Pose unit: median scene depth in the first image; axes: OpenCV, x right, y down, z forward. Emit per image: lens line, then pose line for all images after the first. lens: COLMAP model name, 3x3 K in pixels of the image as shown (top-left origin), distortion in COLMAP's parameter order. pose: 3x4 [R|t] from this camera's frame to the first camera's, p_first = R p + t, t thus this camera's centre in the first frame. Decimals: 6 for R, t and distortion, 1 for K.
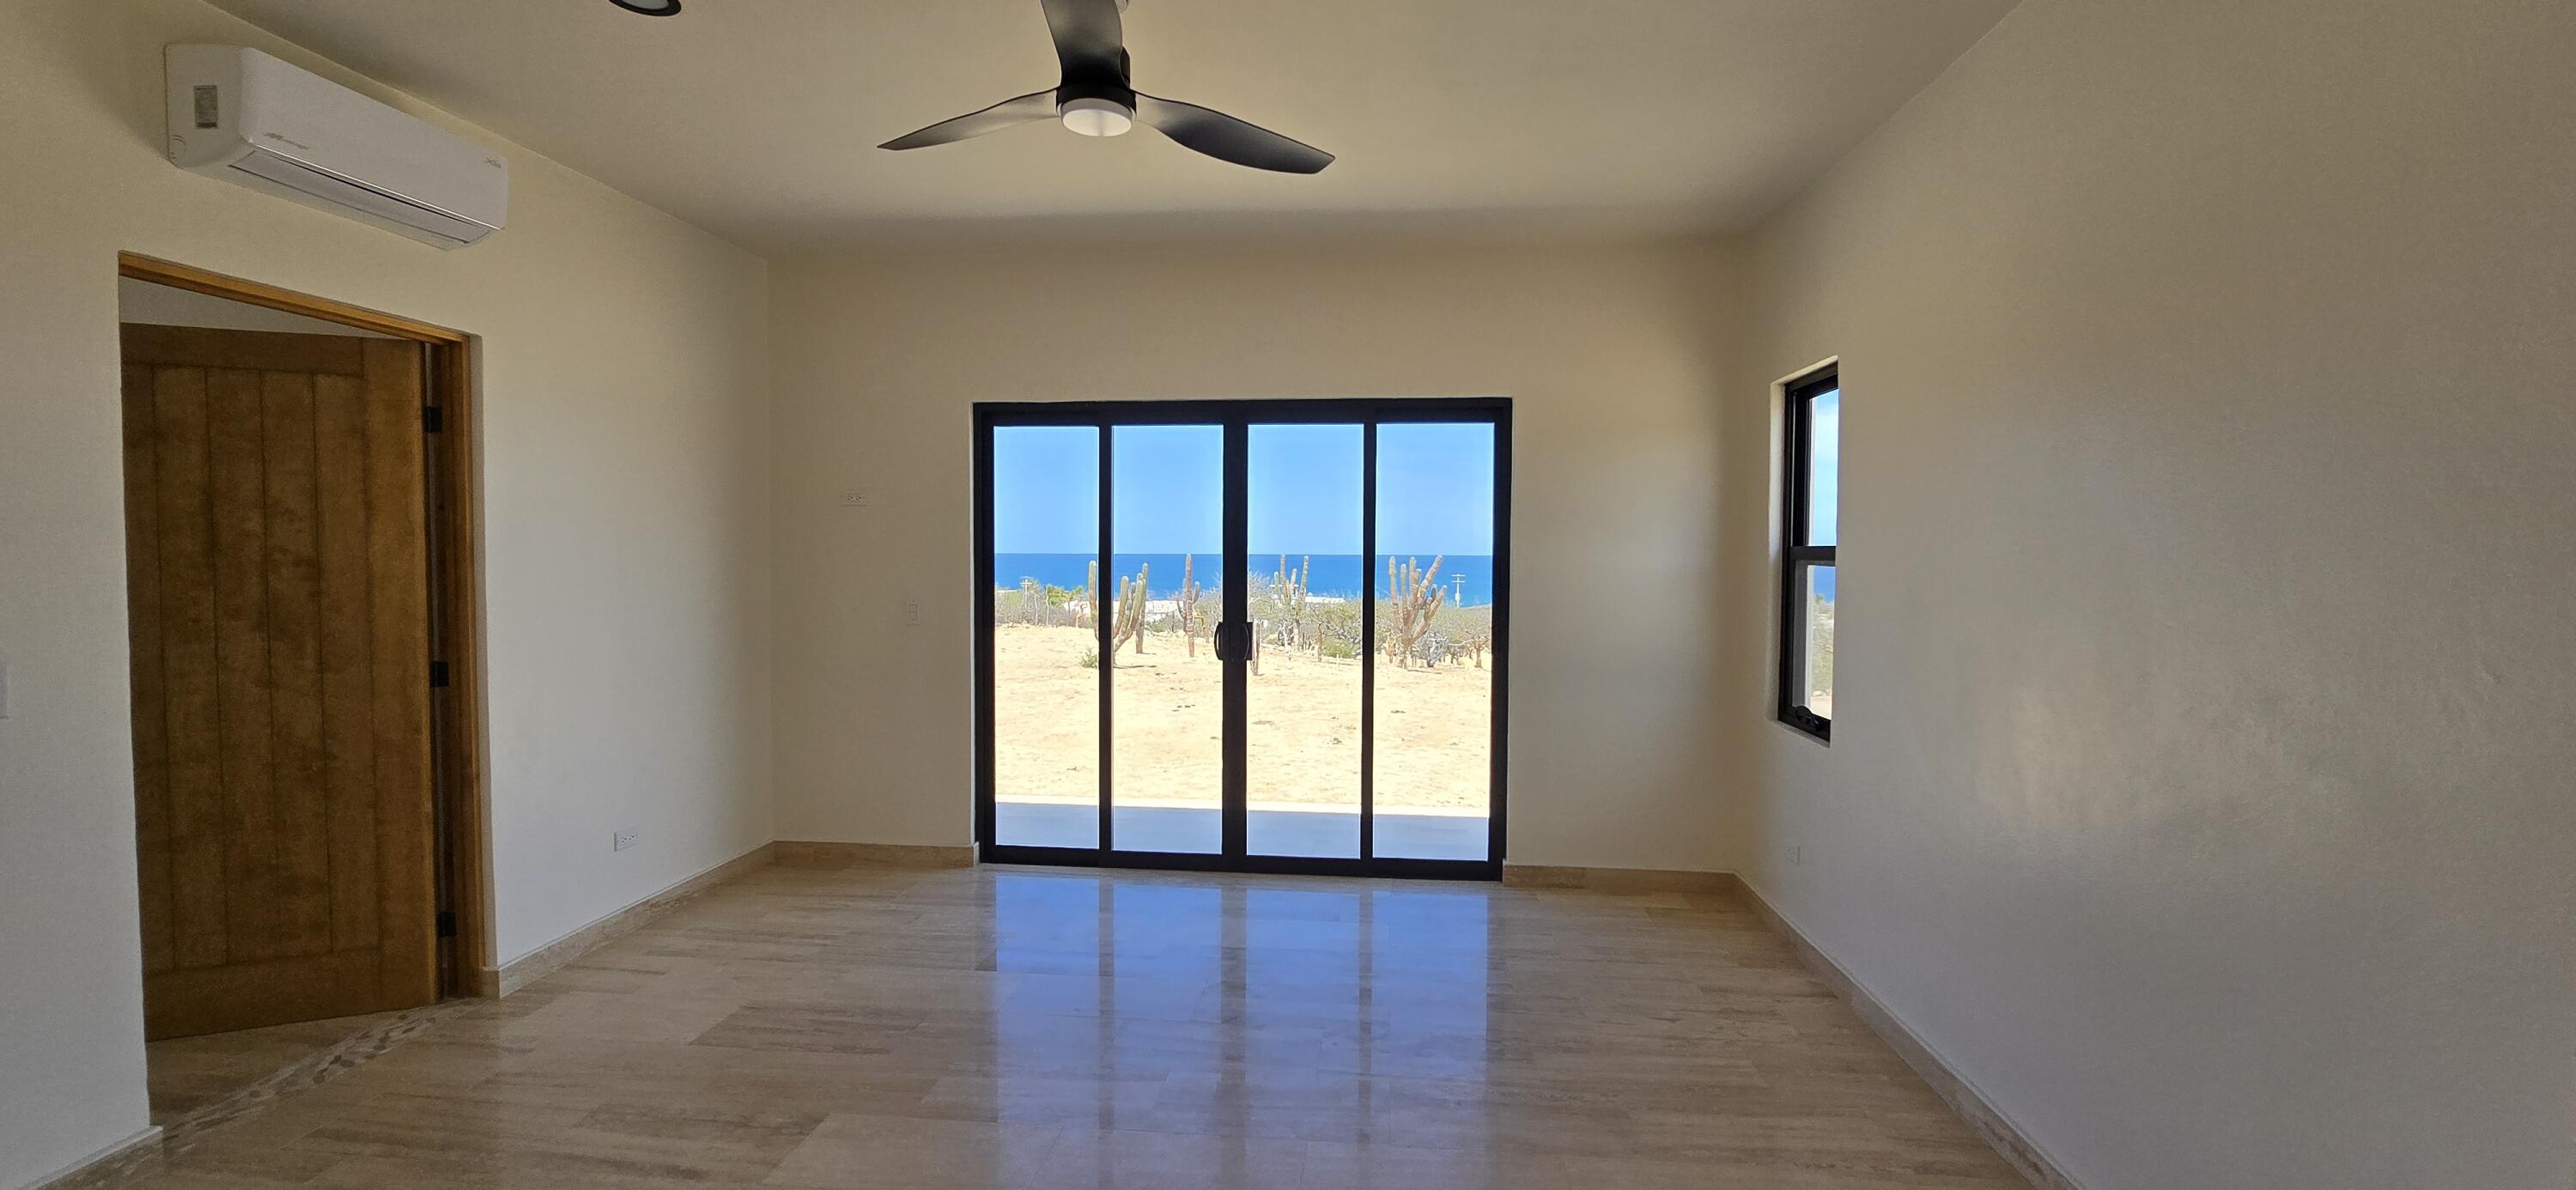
lens RADIAL K [[1047.4, 0, 1296.8], [0, 1047.4, 592.4], [0, 0, 1]] dist [-0.001936, -0.000189]
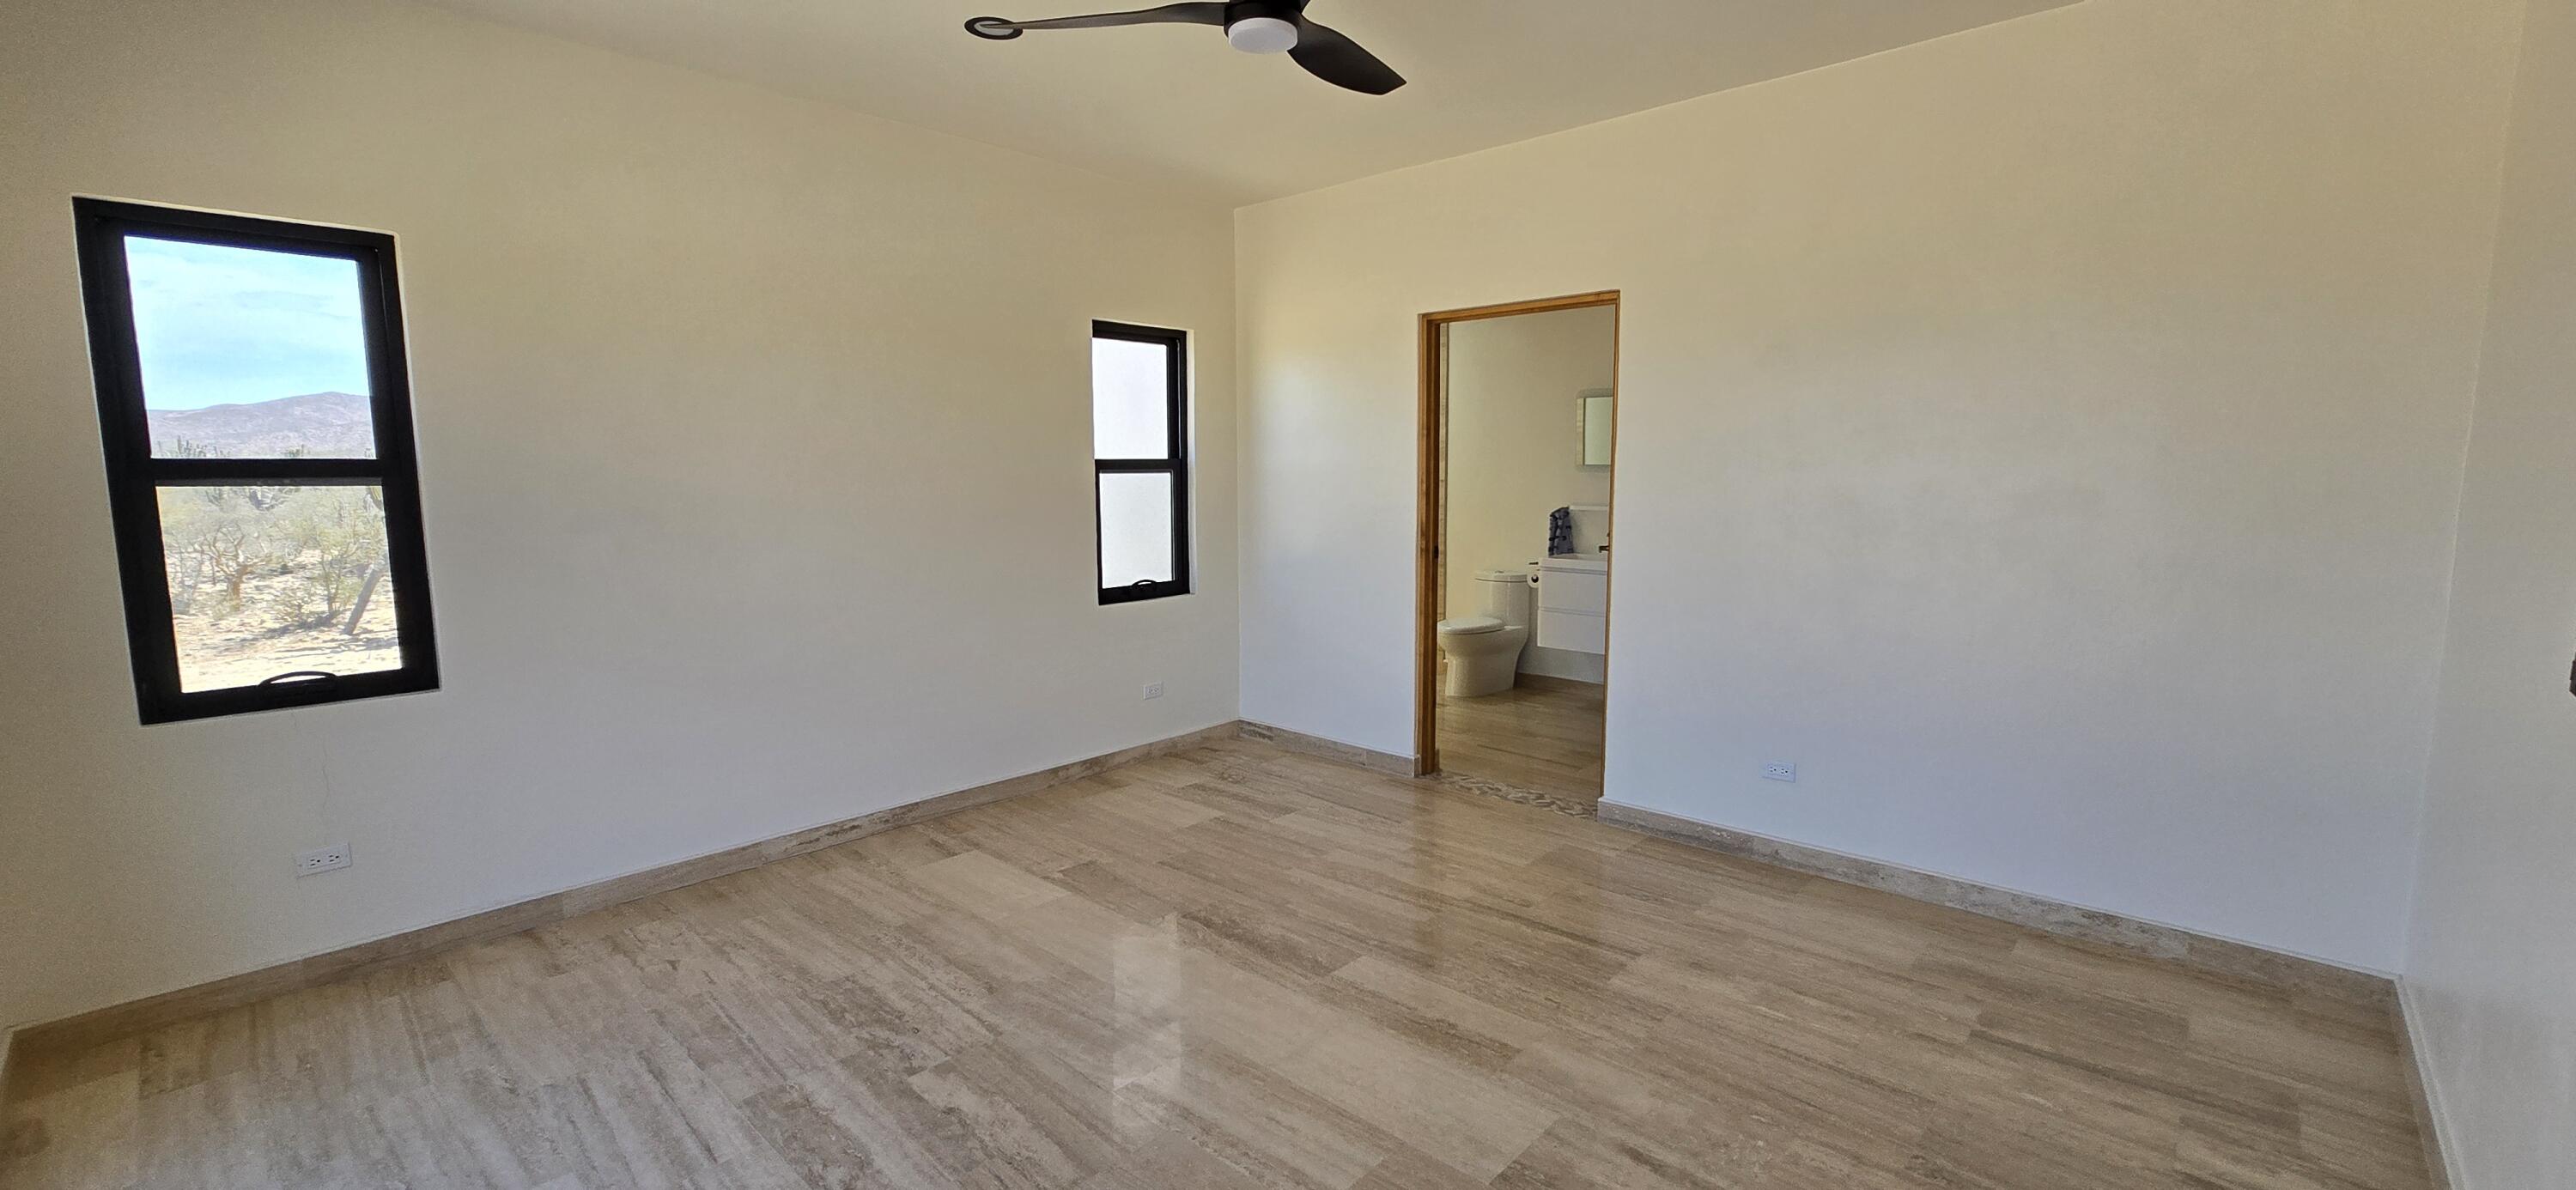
lens RADIAL K [[1047.4, 0, 1296.8], [0, 1047.4, 592.4], [0, 0, 1]] dist [-0.001936, -0.000189]
pose [[-0.801356, -0.063336, 0.594826, -0.602080], [0.032309, 0.988345, 0.148764, -0.036315], [-0.597315, 0.138431, -0.789969, 1.319815]]
